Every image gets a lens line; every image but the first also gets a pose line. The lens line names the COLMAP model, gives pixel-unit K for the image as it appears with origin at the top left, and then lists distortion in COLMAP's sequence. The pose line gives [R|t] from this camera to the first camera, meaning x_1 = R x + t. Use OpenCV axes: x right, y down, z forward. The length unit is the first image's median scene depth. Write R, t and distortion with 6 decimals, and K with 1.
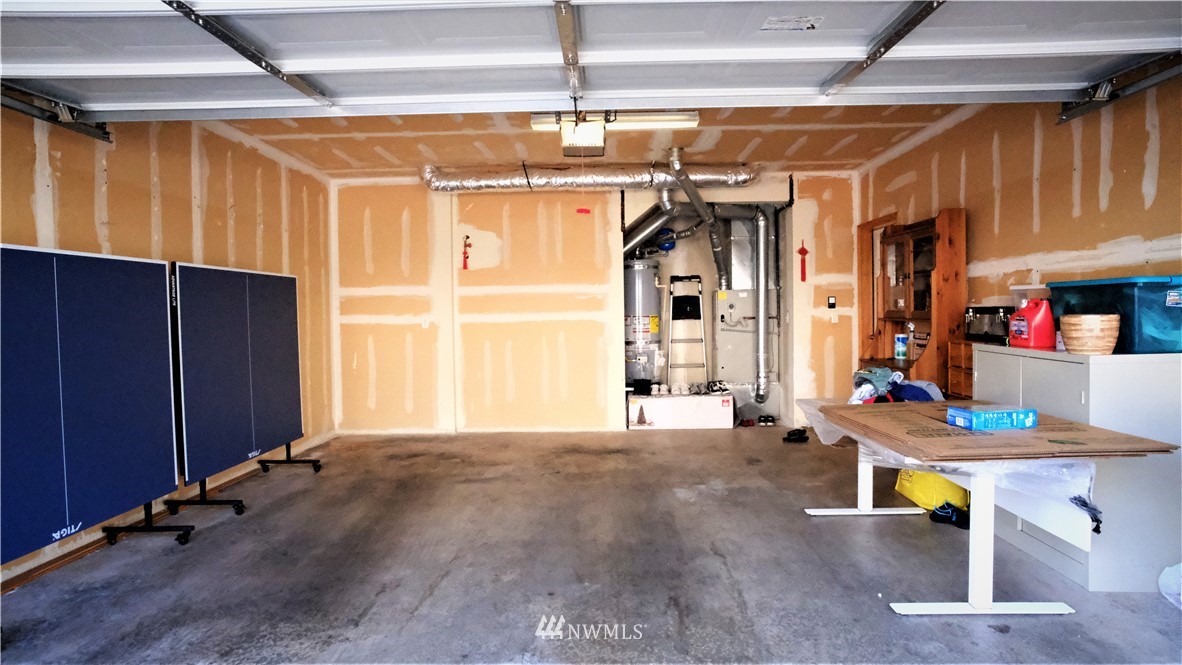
lens RADIAL K [[624.3, 0, 591.0], [0, 624.3, 332.5], [0, 0, 1]] dist [-0.067229, 0.039437]
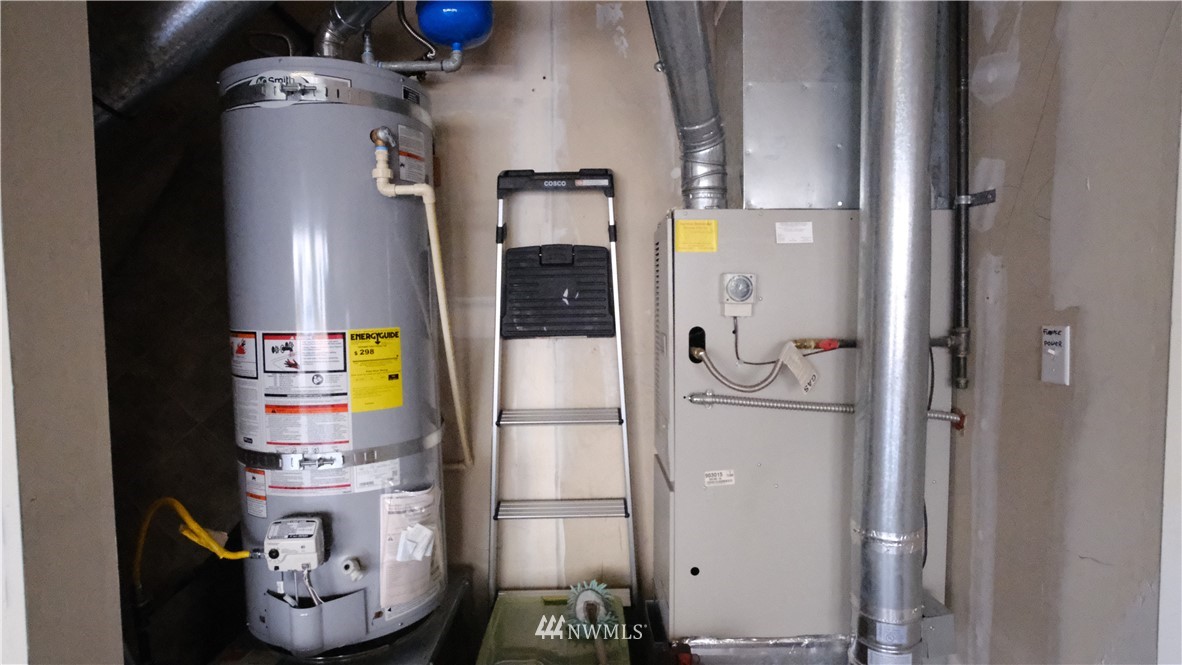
lens RADIAL K [[624.3, 0, 591.0], [0, 624.3, 332.5], [0, 0, 1]] dist [-0.067229, 0.039437]
pose [[0.999428, 0.001770, 0.033767, 0.158694], [-0.002774, 0.999554, 0.029724, -0.030970], [-0.033700, -0.029801, 0.998988, 0.745701]]
